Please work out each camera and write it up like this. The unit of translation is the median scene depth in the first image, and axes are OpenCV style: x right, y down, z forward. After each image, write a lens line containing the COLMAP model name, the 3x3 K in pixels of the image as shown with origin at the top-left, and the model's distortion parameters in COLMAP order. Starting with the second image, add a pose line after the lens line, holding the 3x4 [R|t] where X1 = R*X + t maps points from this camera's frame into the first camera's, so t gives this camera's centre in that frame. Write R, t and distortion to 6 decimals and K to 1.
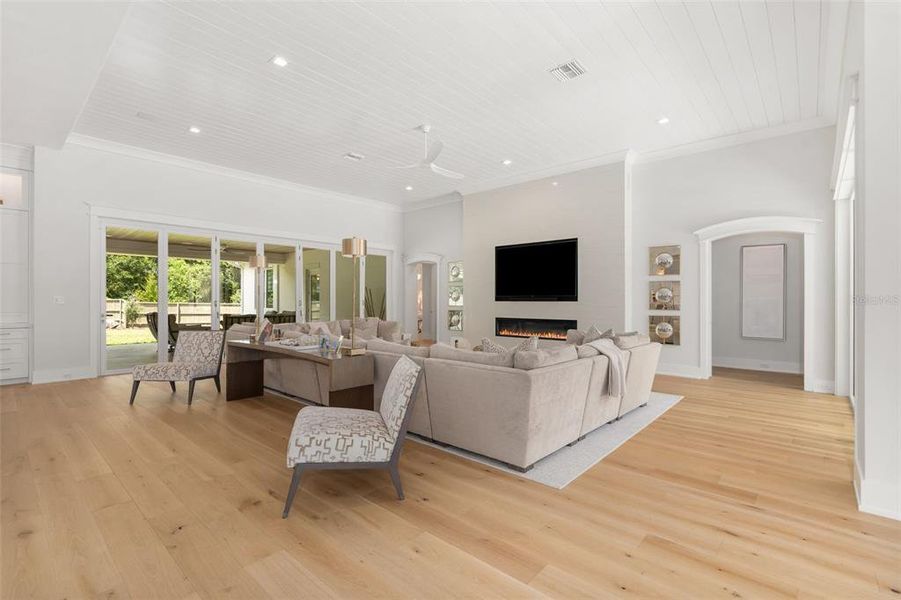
lens RADIAL K [[425.6, 0, 448.4], [0, 425.6, 298.9], [0, 0, 1]] dist [0.001344, -0.000073]
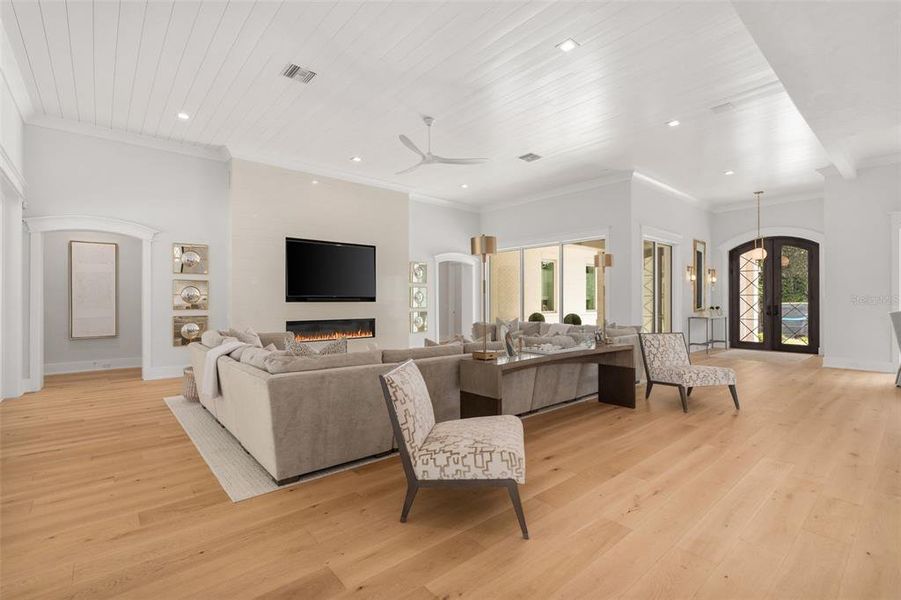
lens RADIAL K [[410.7, 0, 450.5], [0, 410.7, 300.0], [0, 0, 1]] dist [-0.002937, -0.000282]
pose [[0.108191, -0.000604, 0.994130, -0.763731], [-0.005318, 0.999985, 0.001186, -0.000536], [-0.994116, -0.005415, 0.108186, 0.669087]]
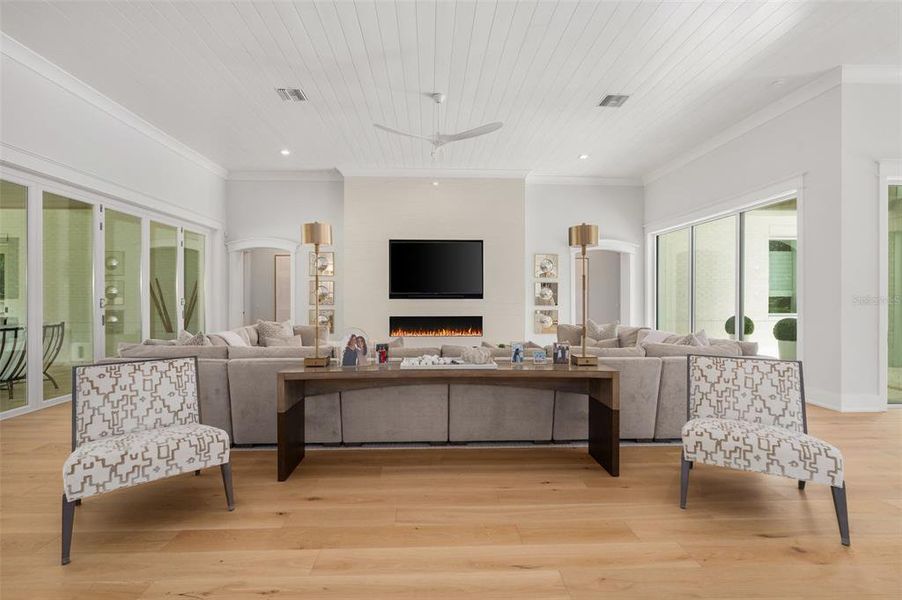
lens RADIAL K [[414.4, 0, 452.4], [0, 414.4, 296.9], [0, 0, 1]] dist [-0.002012, -0.000593]
pose [[0.706065, -0.000523, 0.708147, -0.493037], [-0.003010, 0.999988, 0.003739, -0.002468], [-0.708141, -0.004771, 0.706055, 0.304390]]
